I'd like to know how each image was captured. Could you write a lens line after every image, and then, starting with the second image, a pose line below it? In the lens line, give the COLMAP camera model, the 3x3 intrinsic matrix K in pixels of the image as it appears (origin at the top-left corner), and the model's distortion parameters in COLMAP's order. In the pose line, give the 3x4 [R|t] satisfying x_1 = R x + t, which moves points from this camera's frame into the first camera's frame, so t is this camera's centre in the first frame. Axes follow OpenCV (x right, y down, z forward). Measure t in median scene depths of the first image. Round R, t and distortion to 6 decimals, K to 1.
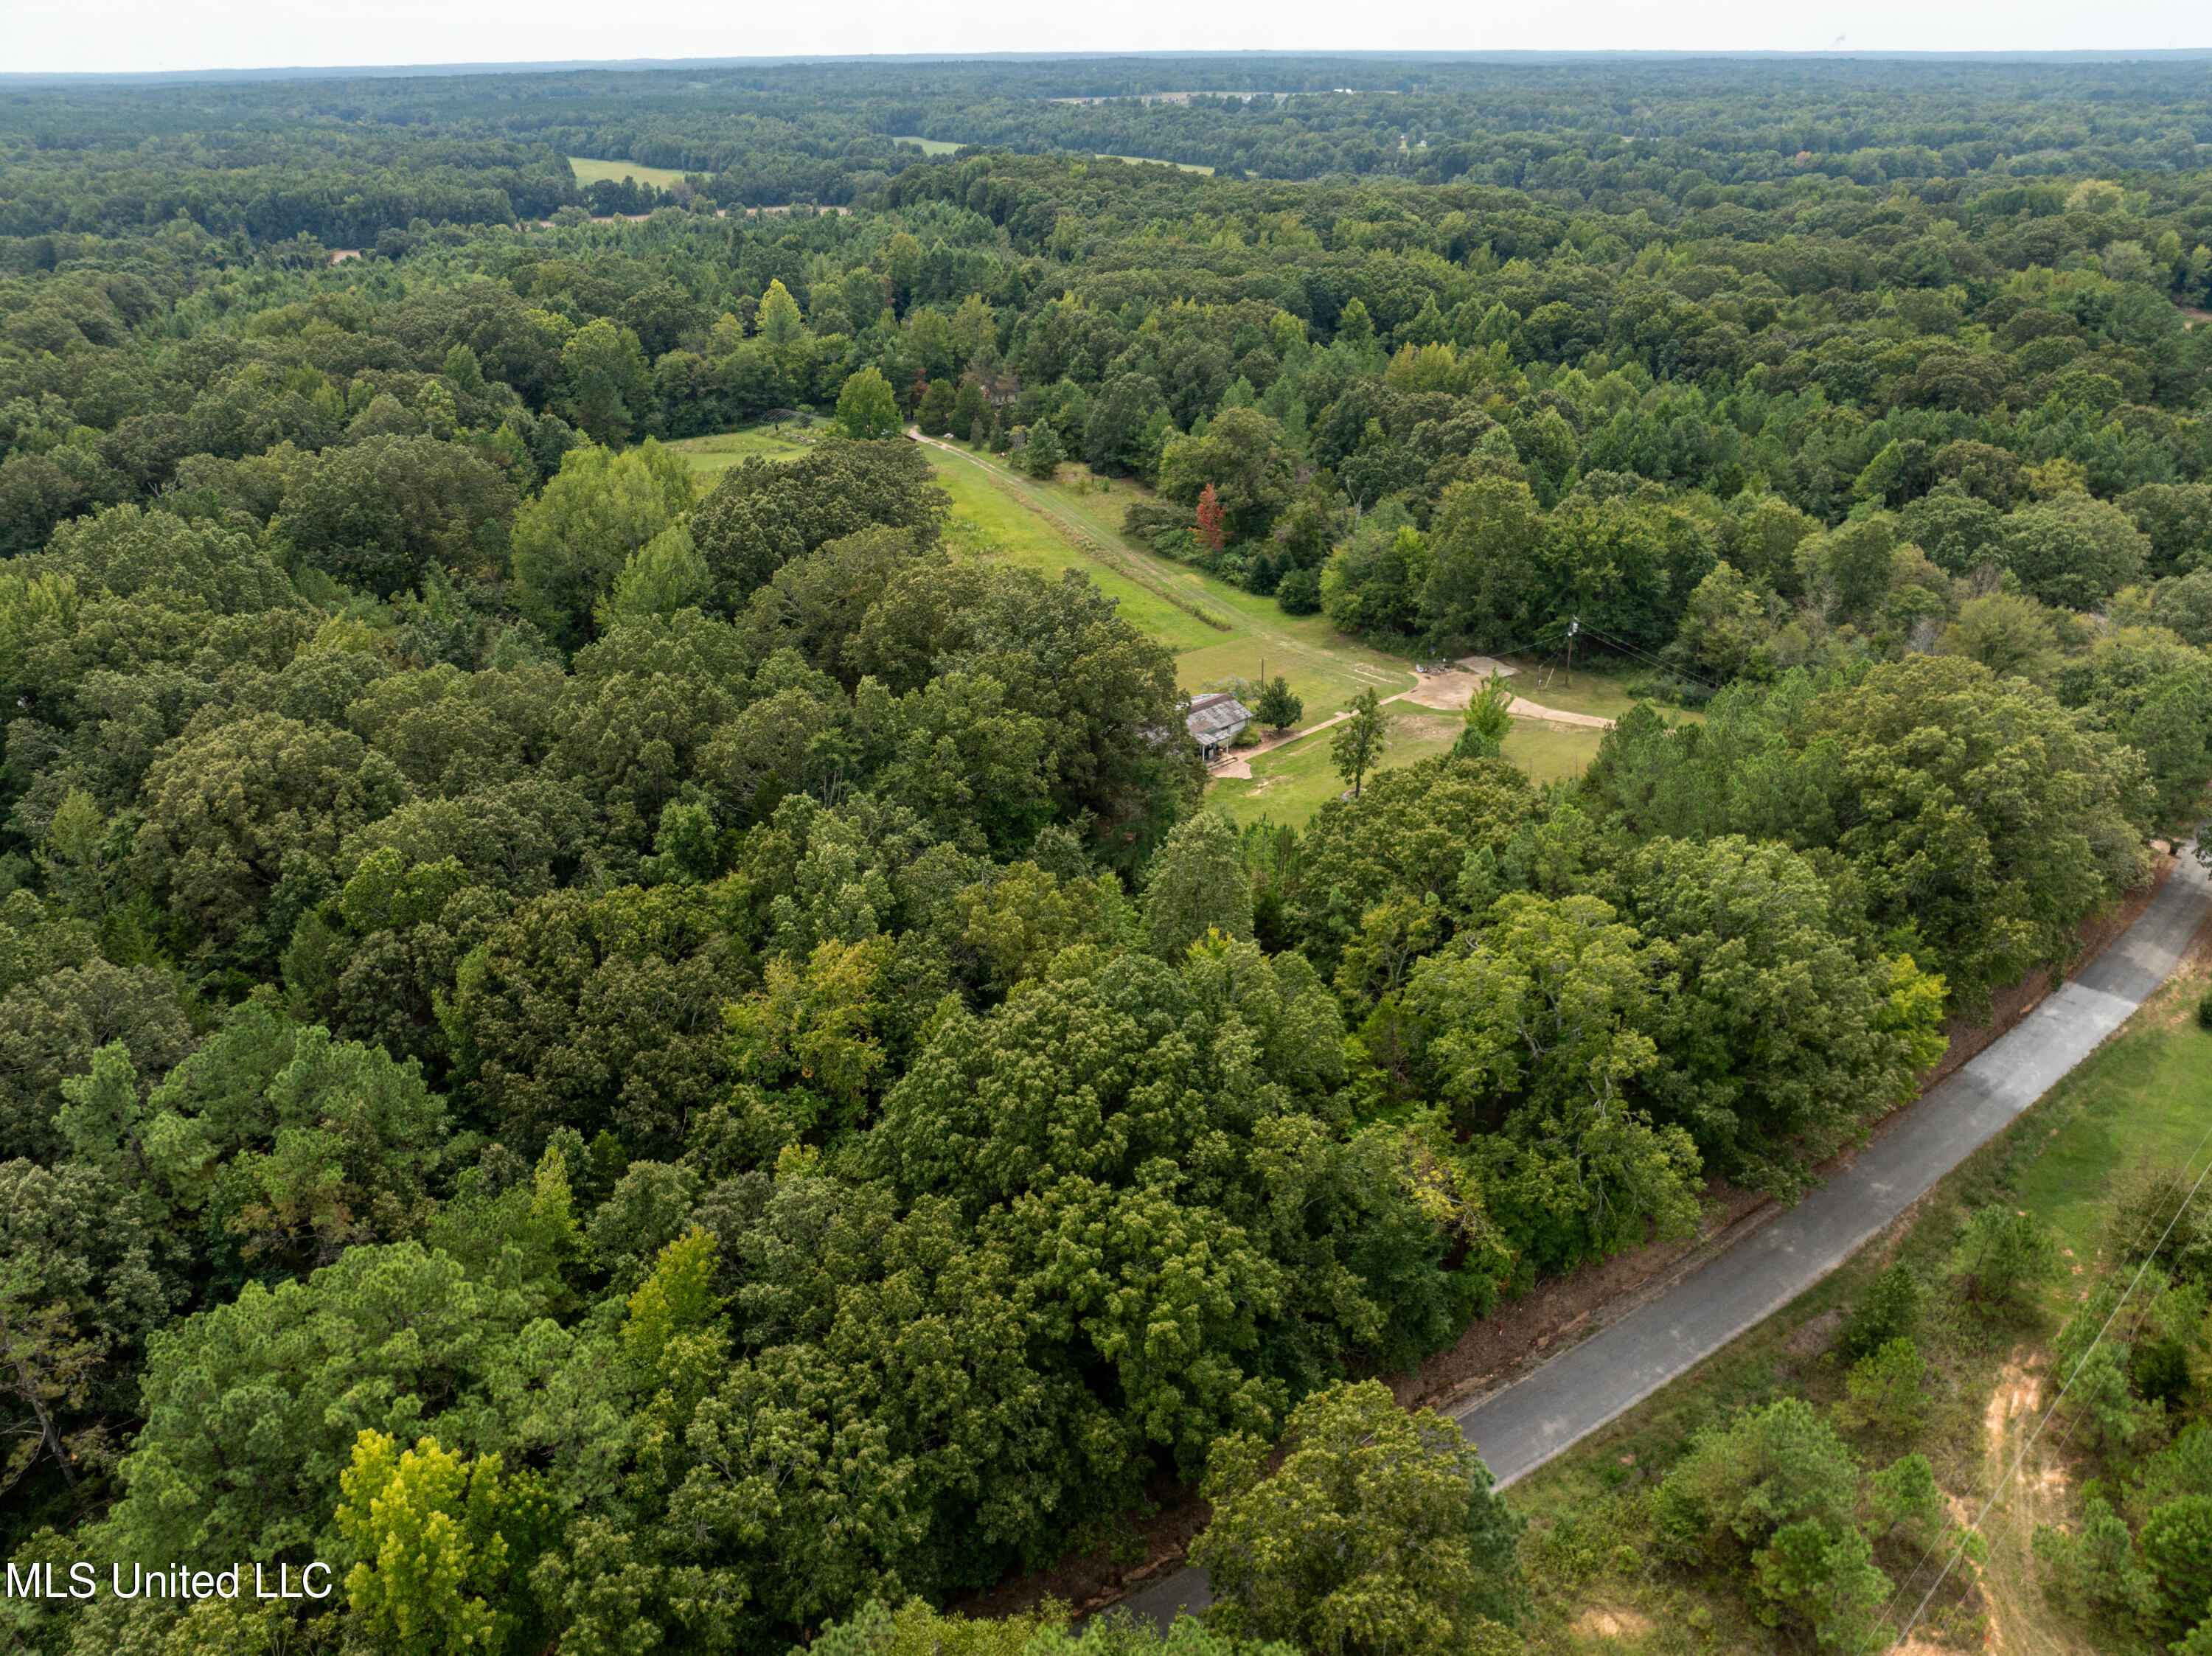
lens RADIAL K [[1572.3, 0, 1110.4], [0, 1572.3, 829.2], [0, 0, 1]] dist [-0.042520, 0.011898]
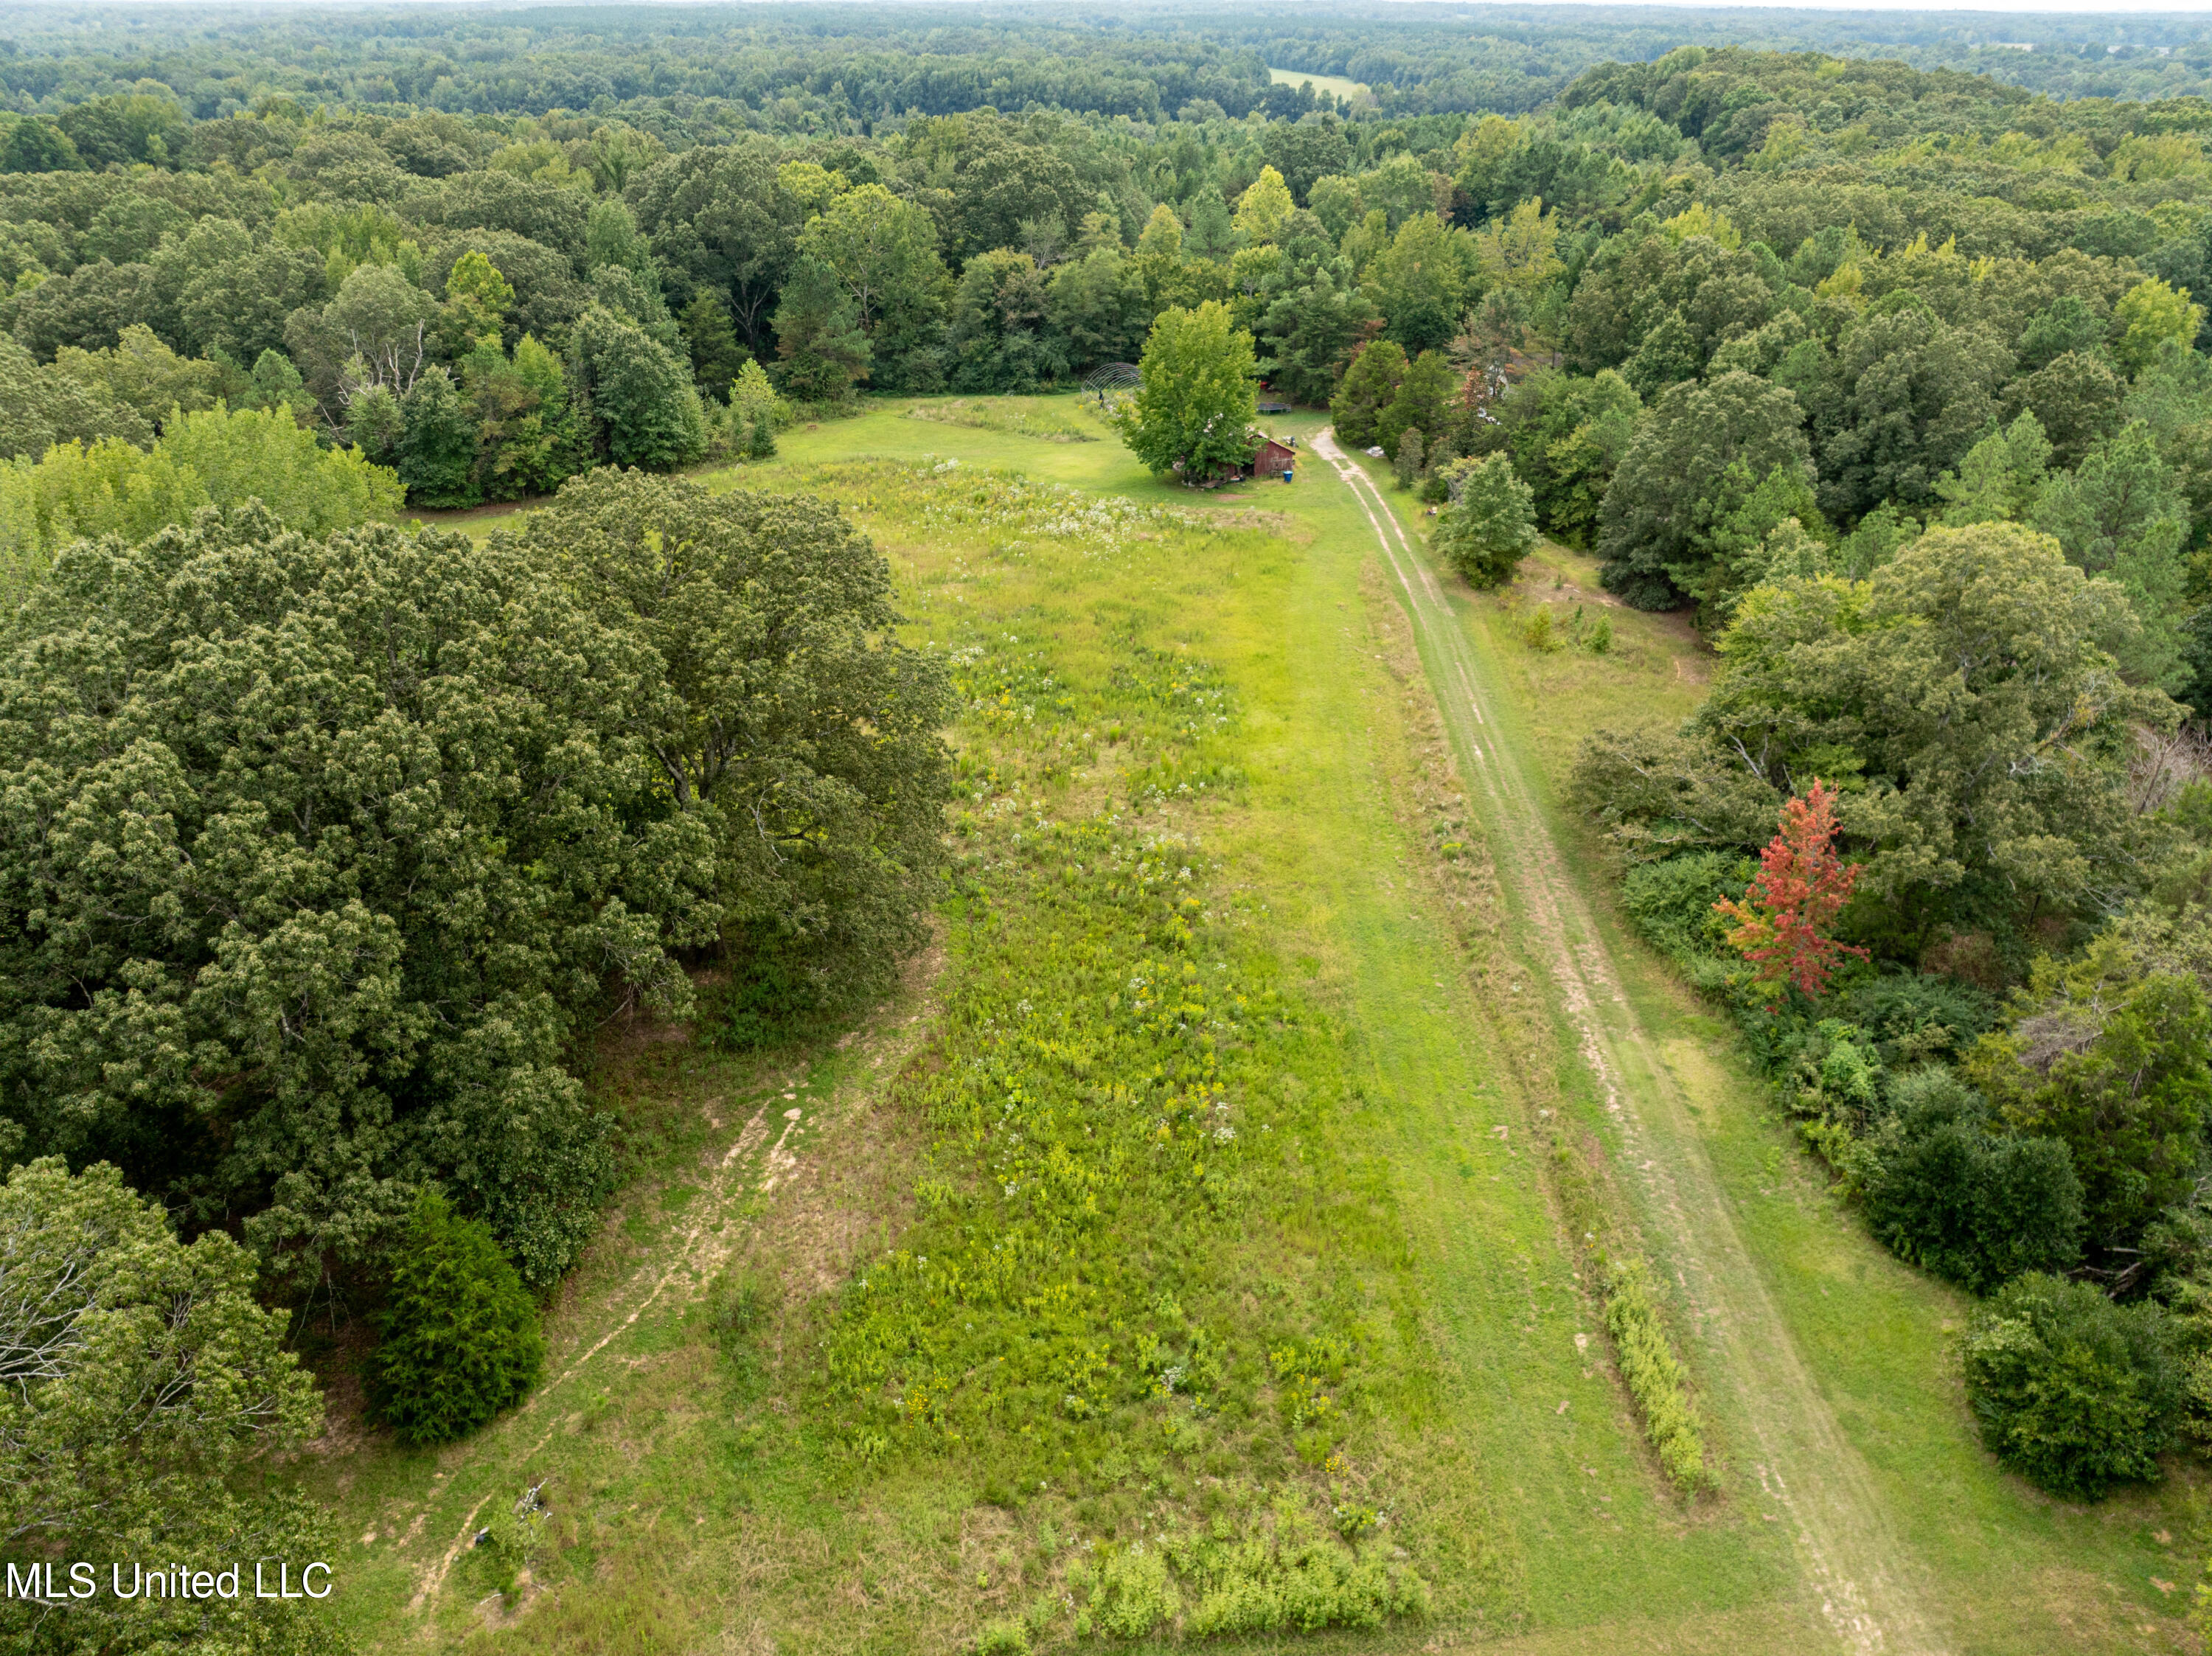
lens RADIAL K [[1572.3, 0, 1106.1], [0, 1572.3, 805.2], [0, 0, 1]] dist [-0.042520, 0.011898]
pose [[0.899655, 0.216351, -0.379226, 0.071722], [-0.210320, 0.975921, 0.057818, -0.269790], [0.382604, 0.027743, 0.923496, 0.892128]]
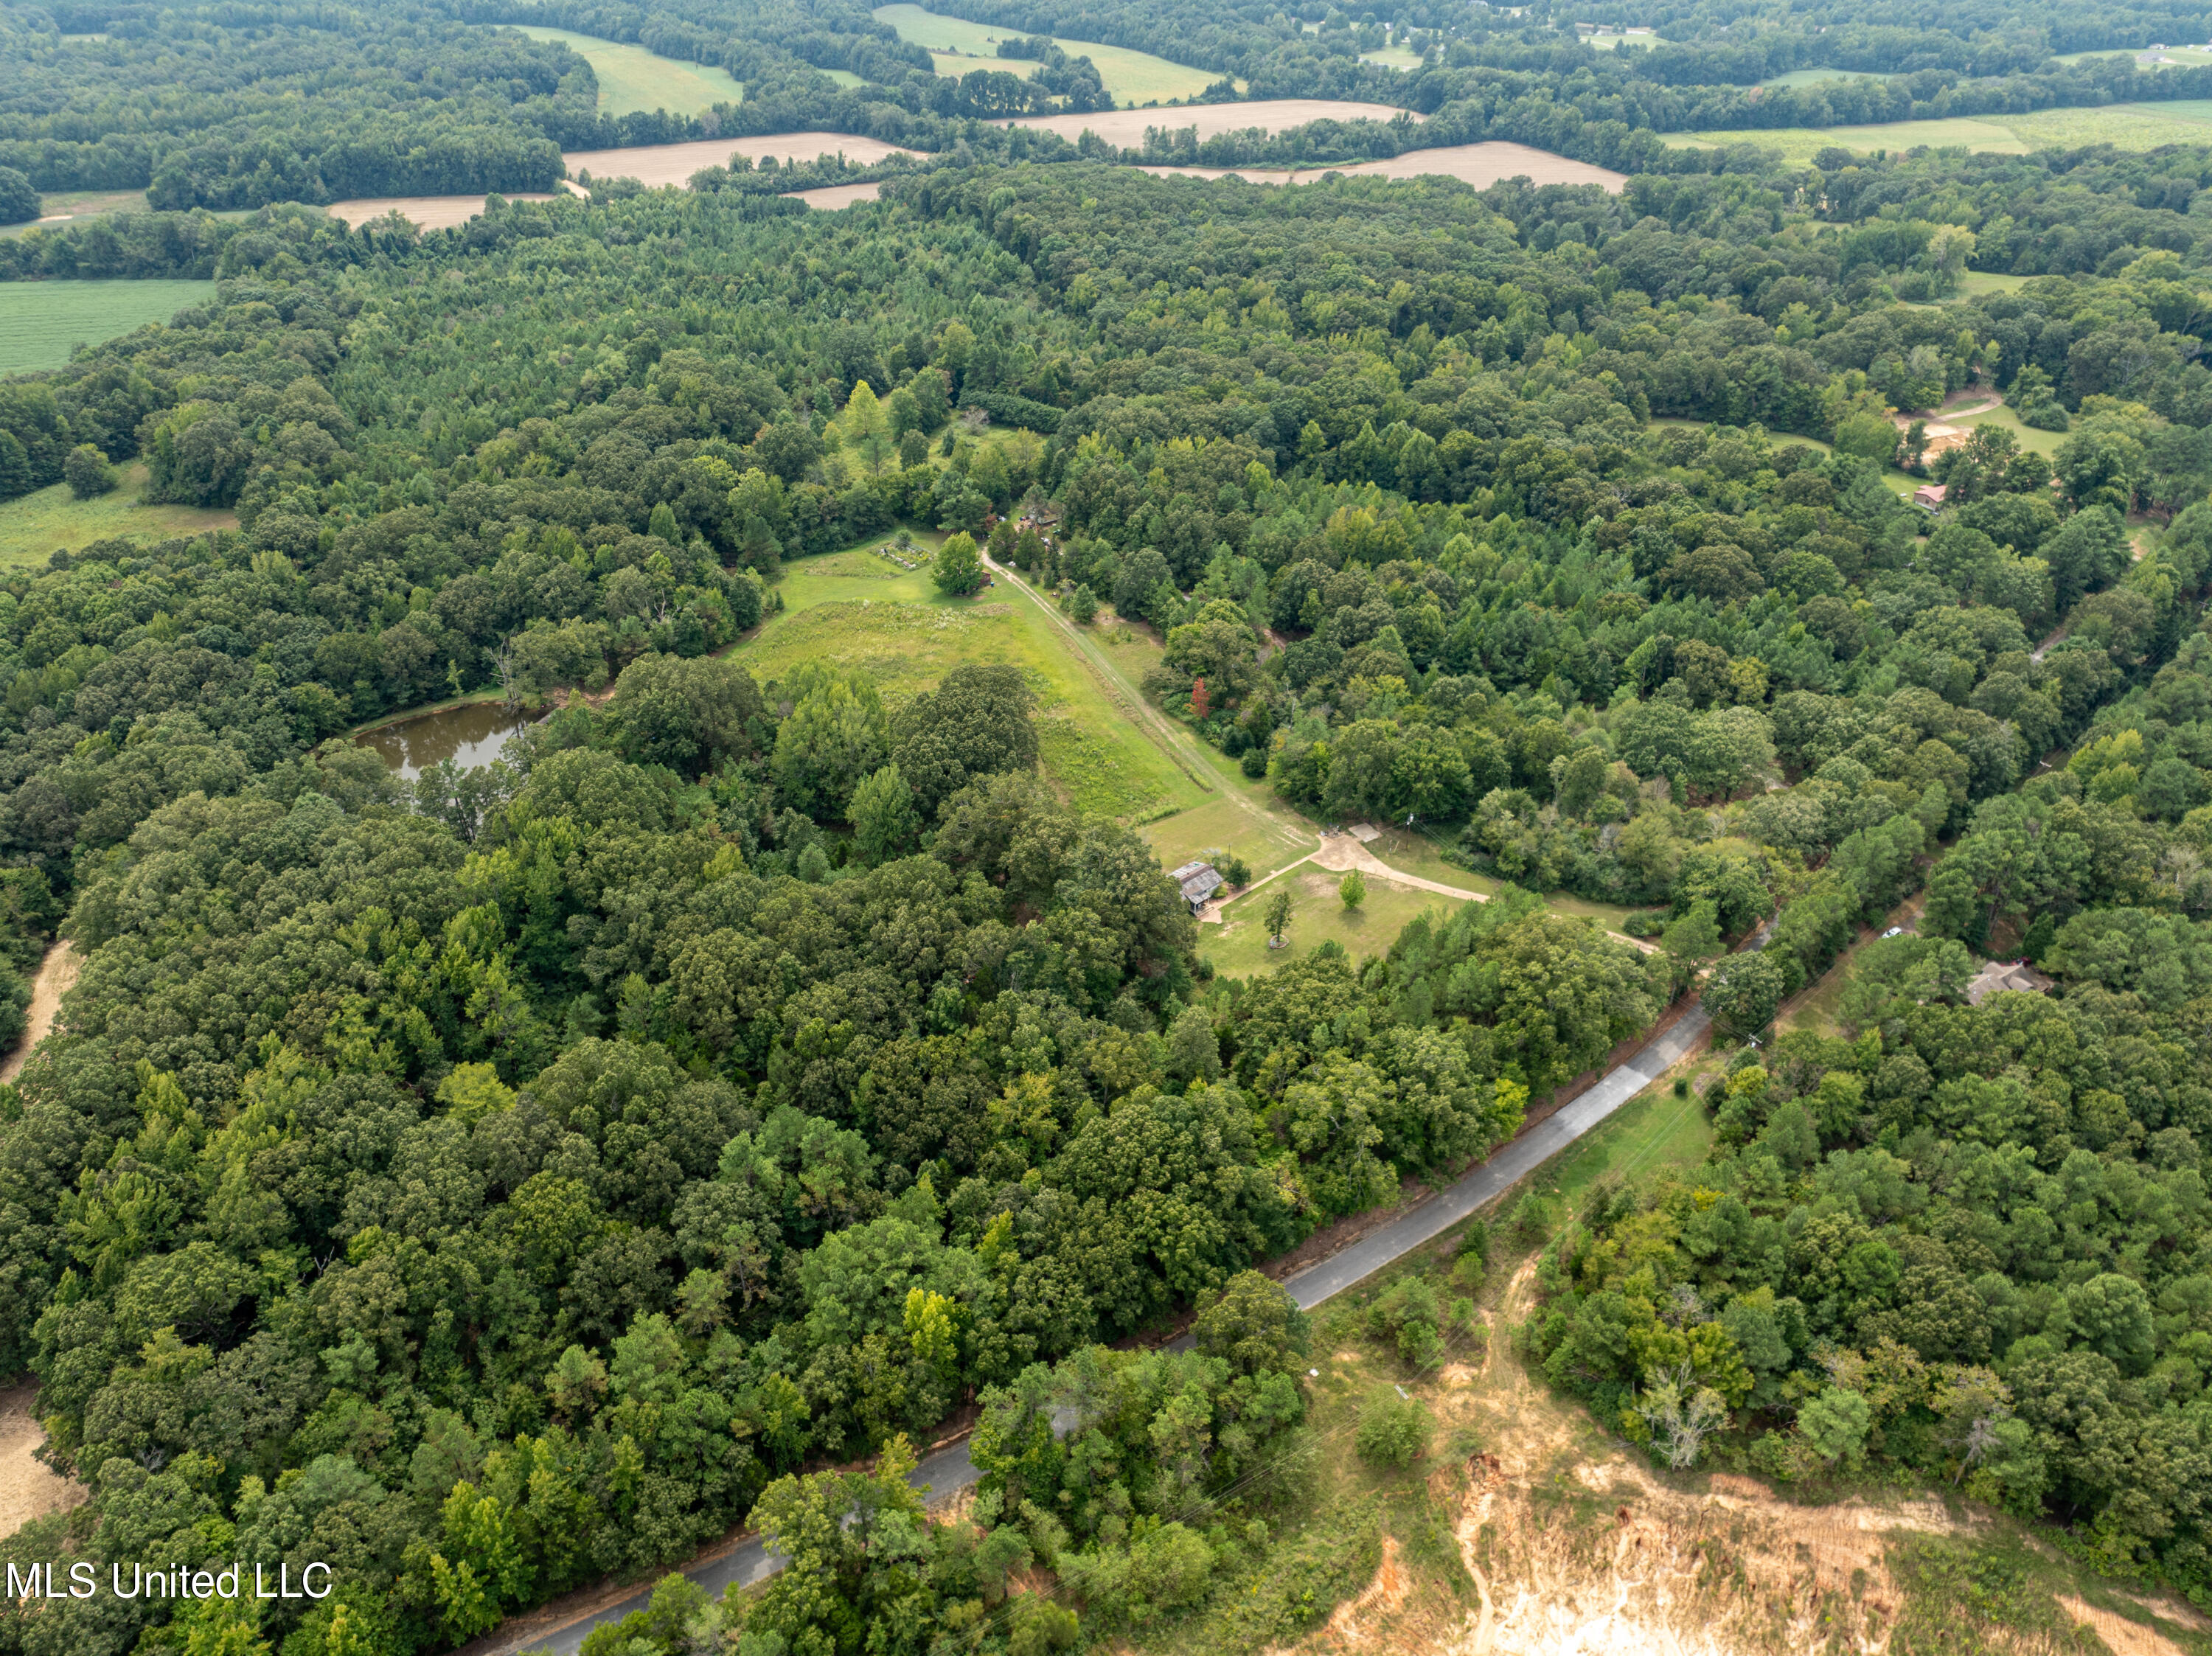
lens RADIAL K [[1572.3, 0, 1115.0], [0, 1572.3, 819.9], [0, 0, 1]] dist [-0.042520, 0.011898]
pose [[0.999818, 0.008575, 0.017064, -0.061464], [-0.010433, 0.993656, 0.111981, -0.334170], [-0.015996, -0.112138, 0.993564, -0.743683]]
